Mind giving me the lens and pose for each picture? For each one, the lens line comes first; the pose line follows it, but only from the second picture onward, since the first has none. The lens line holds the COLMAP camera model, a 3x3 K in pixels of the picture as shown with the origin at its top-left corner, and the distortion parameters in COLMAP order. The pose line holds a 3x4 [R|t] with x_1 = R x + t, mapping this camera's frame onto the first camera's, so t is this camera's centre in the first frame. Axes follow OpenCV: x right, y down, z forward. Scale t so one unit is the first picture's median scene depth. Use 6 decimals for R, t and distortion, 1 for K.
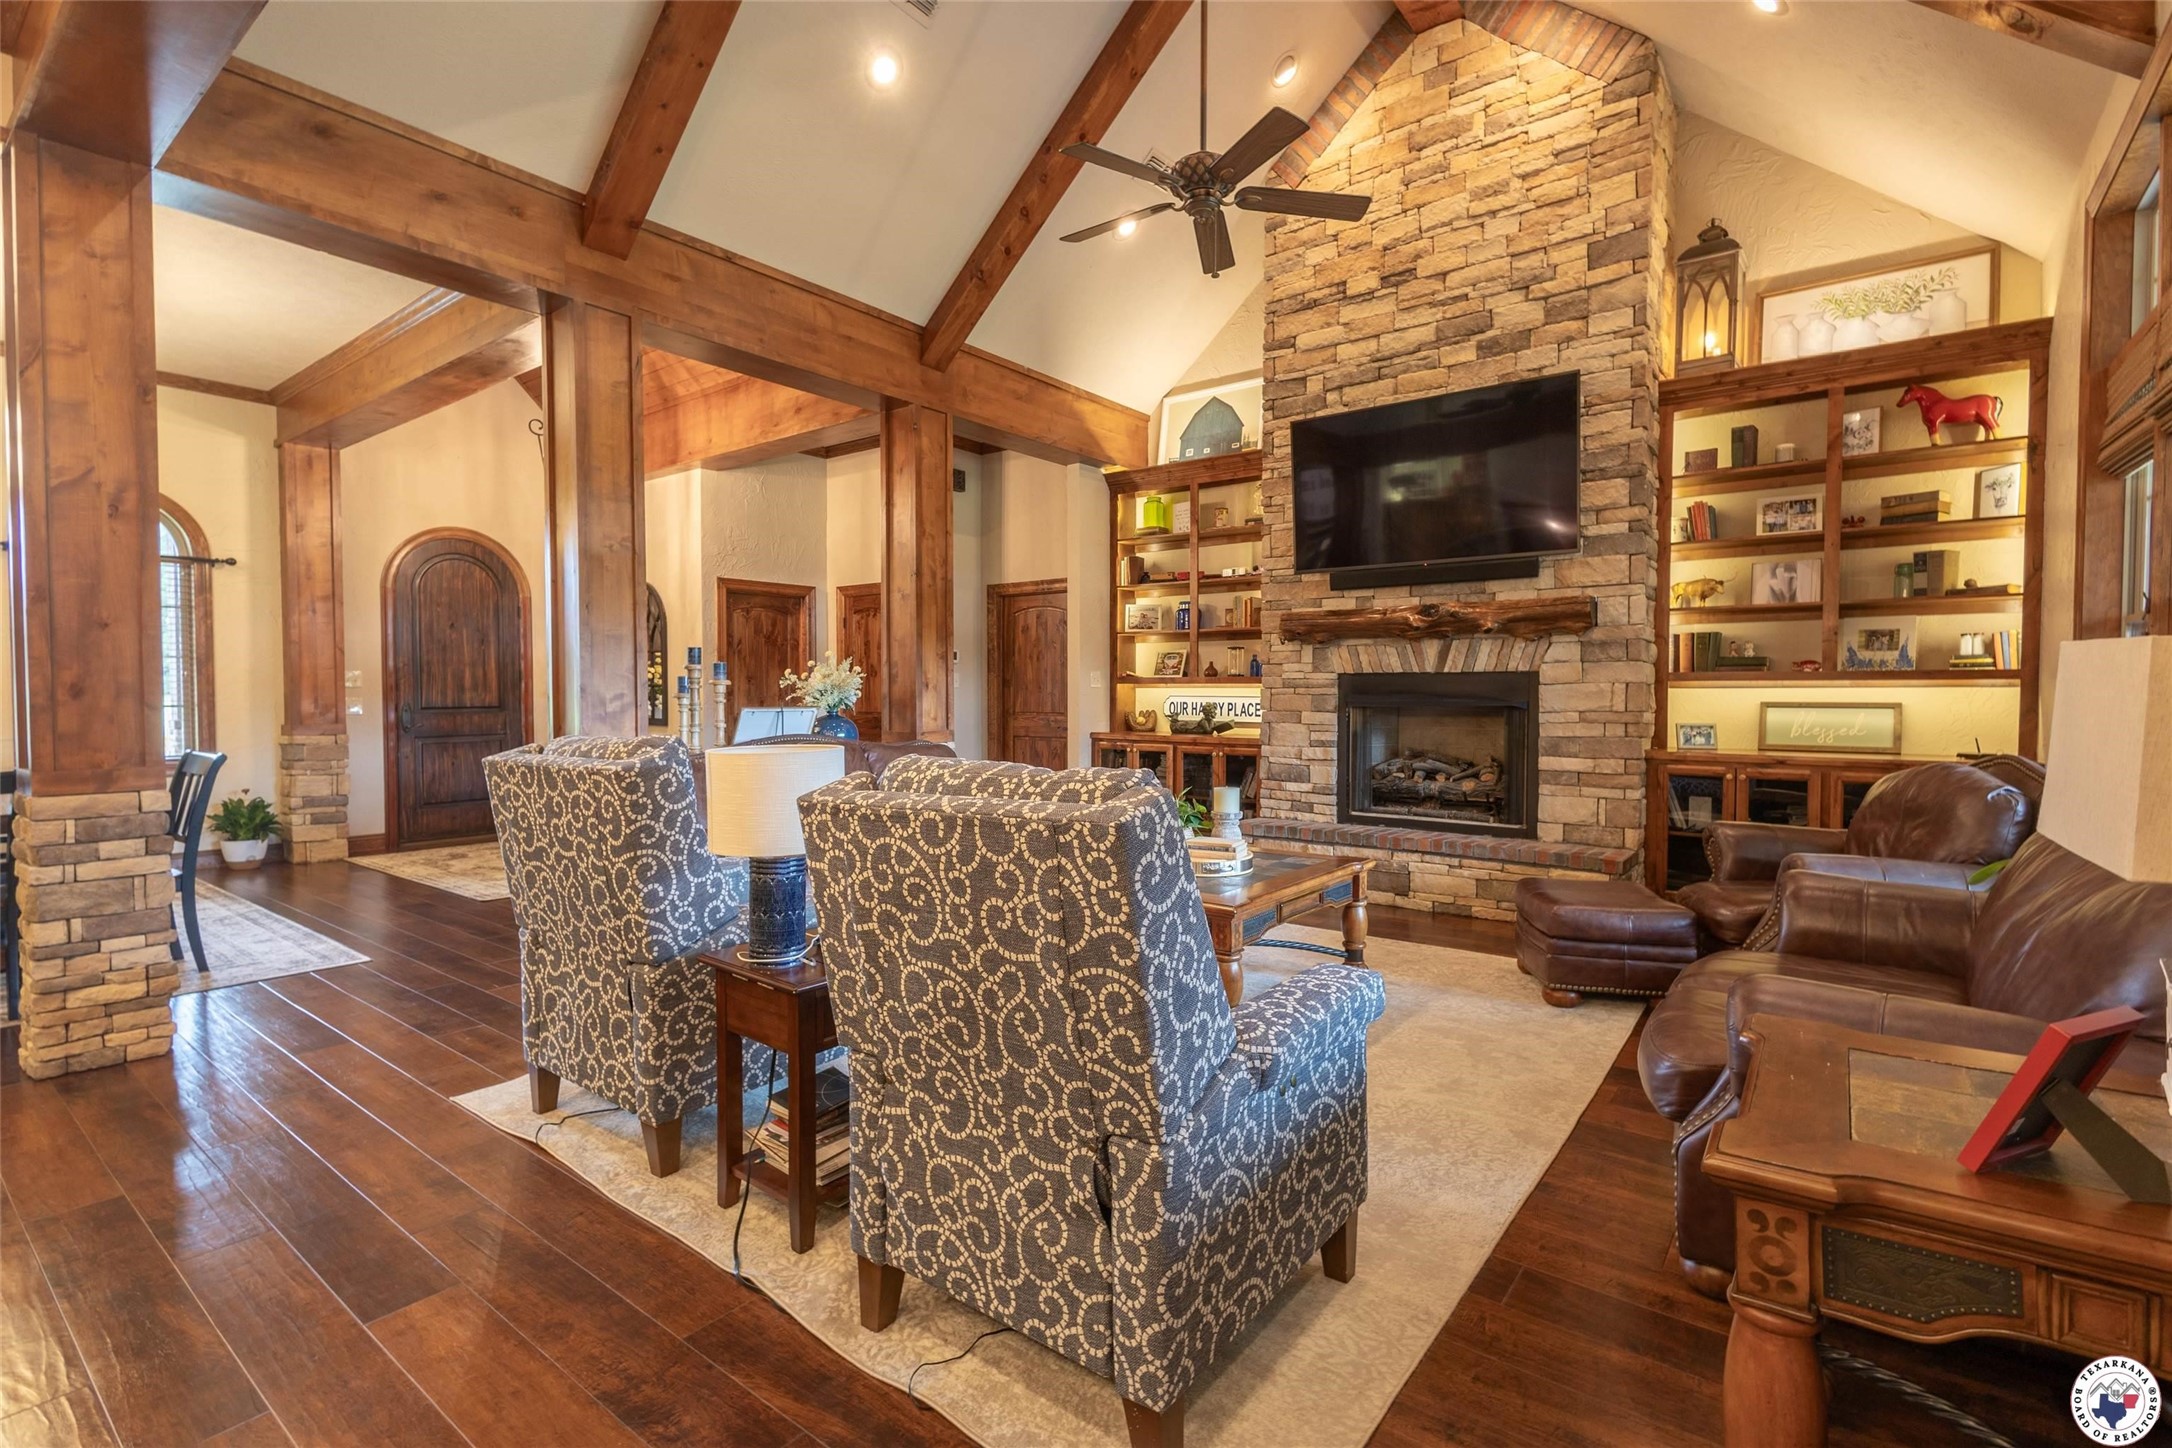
lens RADIAL K [[995.1, 0, 1085.6], [0, 995.1, 717.8], [0, 0, 1]] dist [0.009695, -0.000104]
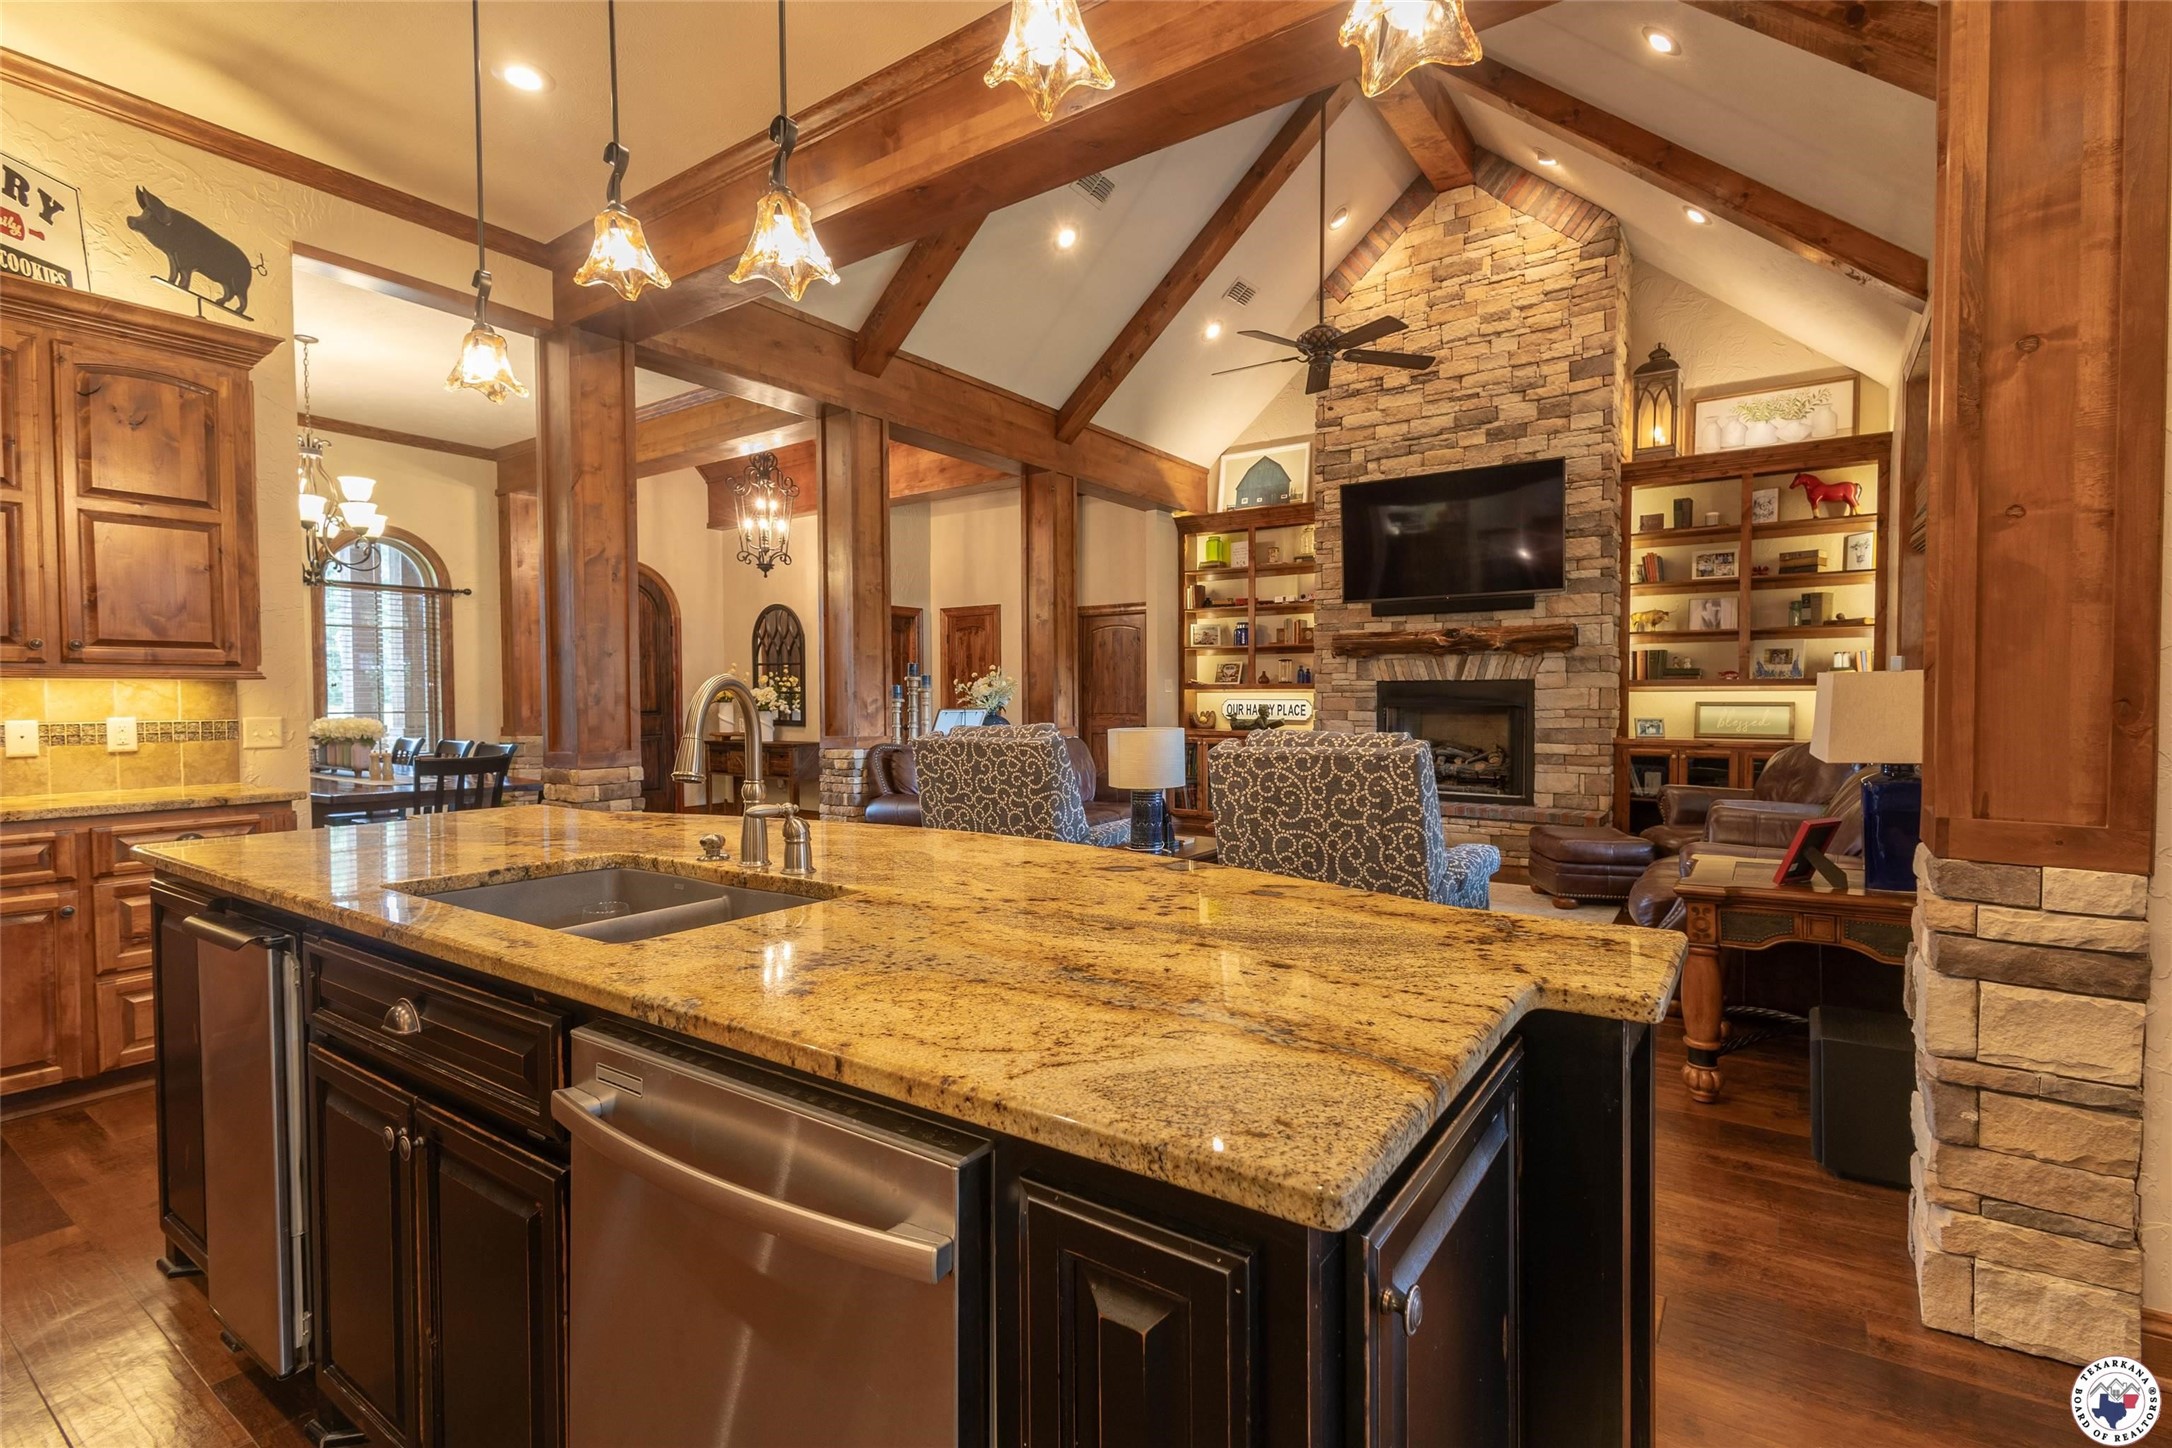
lens RADIAL K [[1004.2, 0, 1086.0], [0, 1004.2, 724.0], [0, 0, 1]] dist [-0.000039, 0.013391]
pose [[0.998774, -0.005429, 0.049198, -0.214983], [0.005386, 0.999985, 0.001009, 0.008511], [-0.049203, -0.000743, 0.998789, -0.317994]]
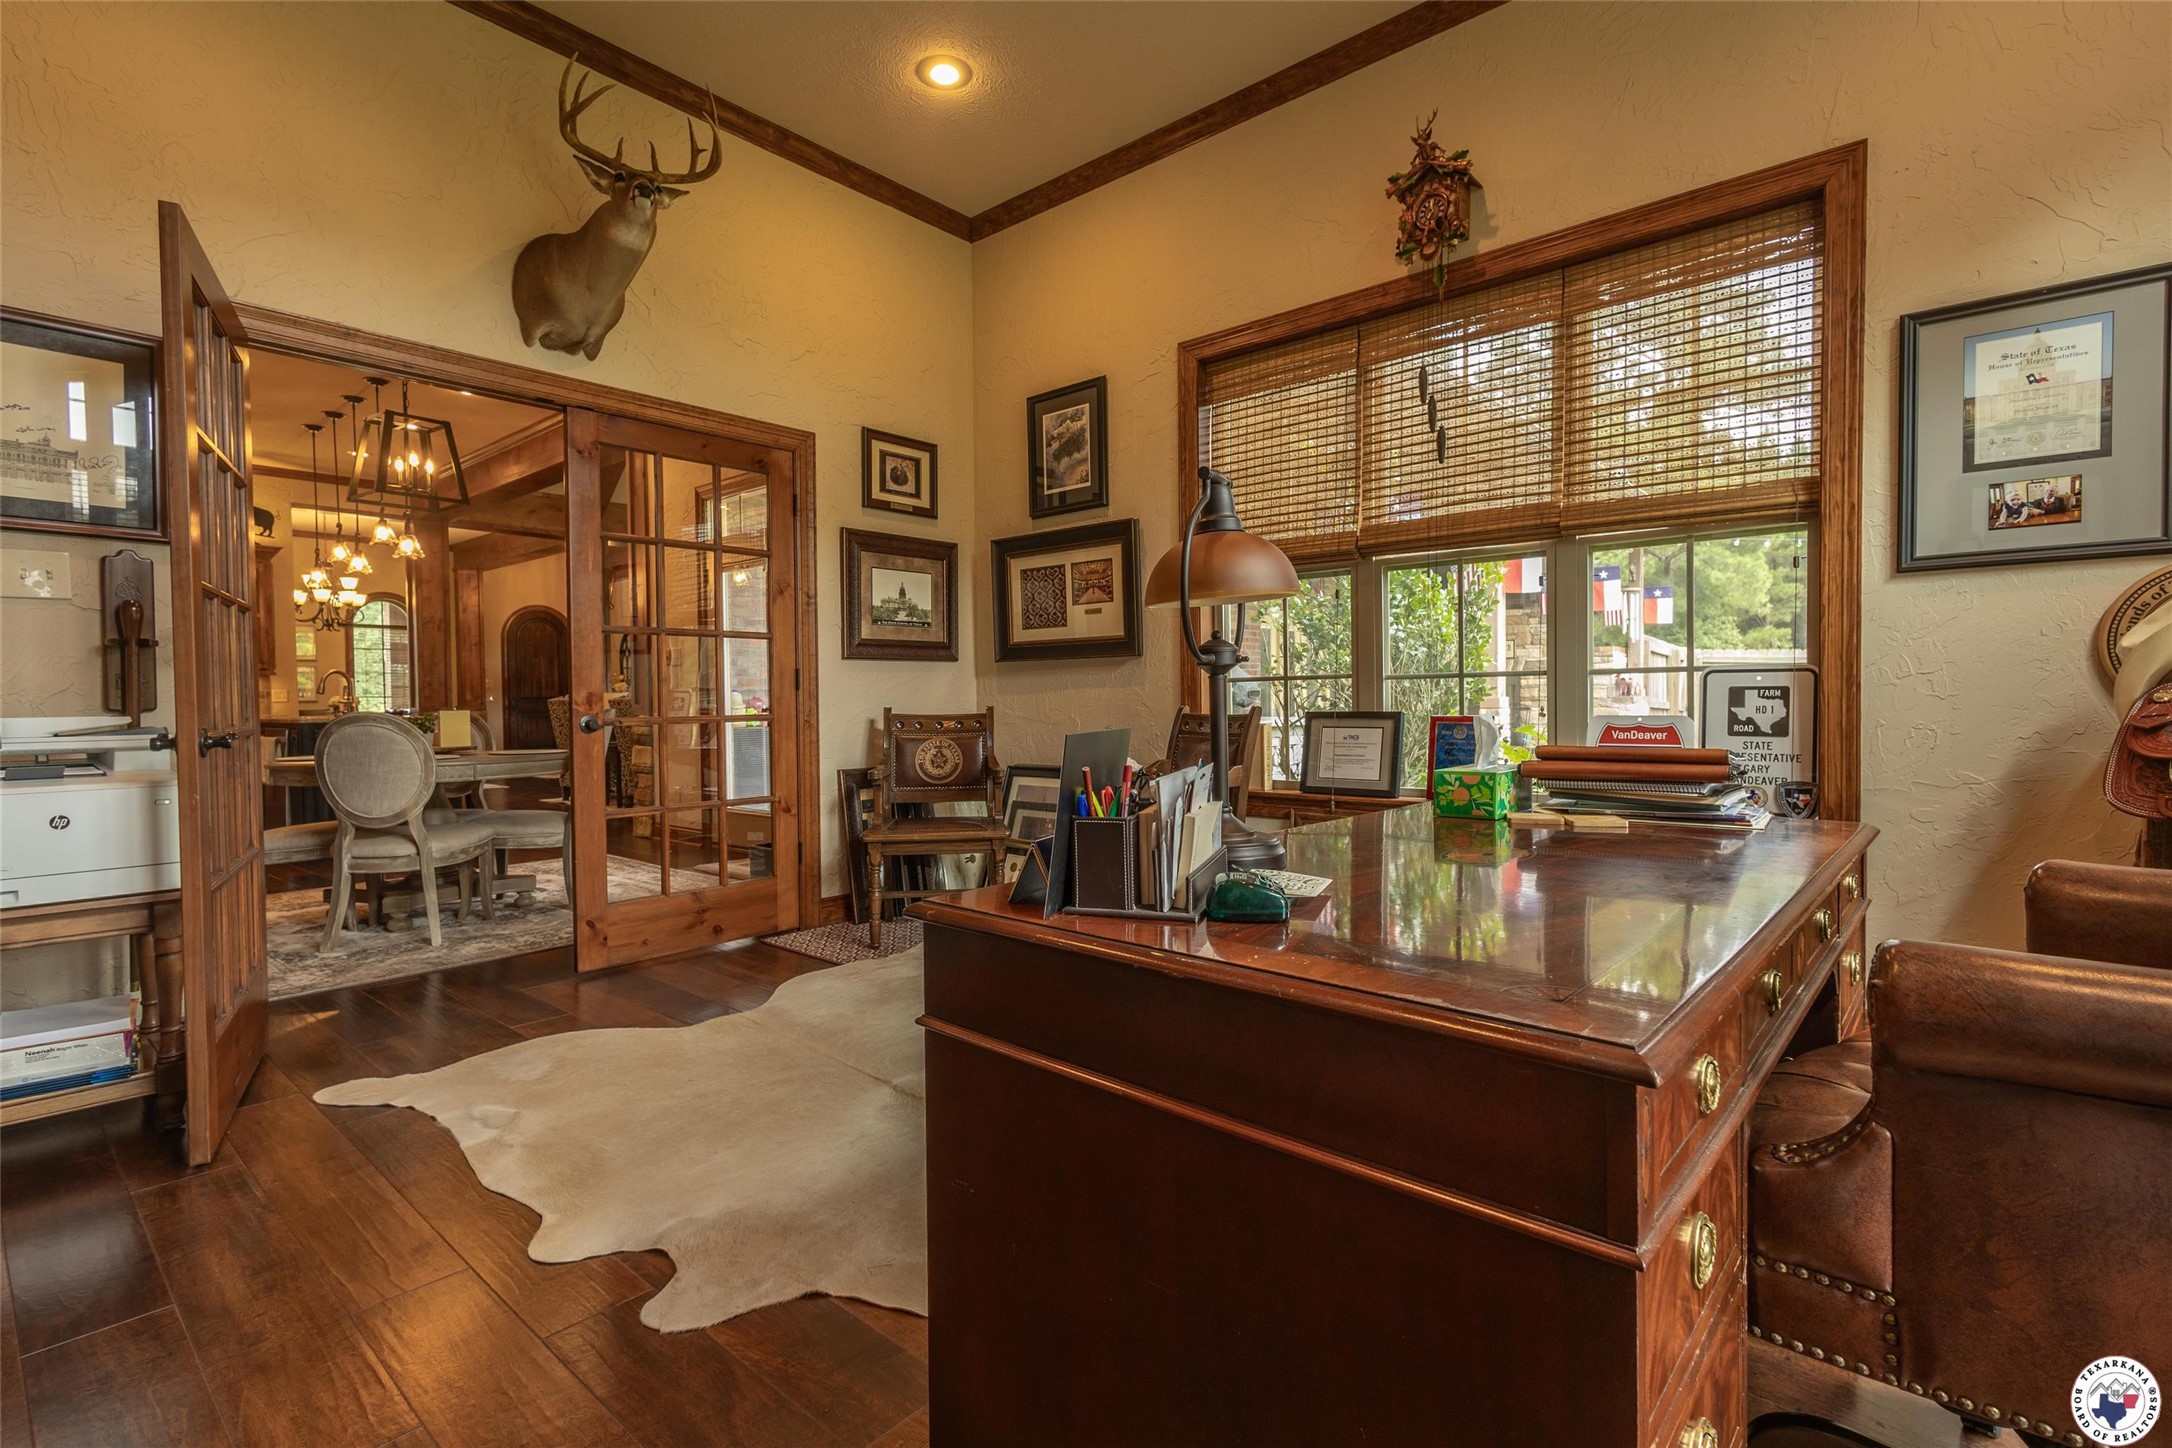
lens RADIAL K [[1004.2, 0, 1086.0], [0, 1004.2, 724.0], [0, 0, 1]] dist [-0.000039, 0.013391]
pose [[0.998124, -0.002983, -0.061149, 0.830156], [0.002651, 0.999981, -0.005511, 0.079642], [0.061165, 0.005339, 0.998113, -1.329600]]
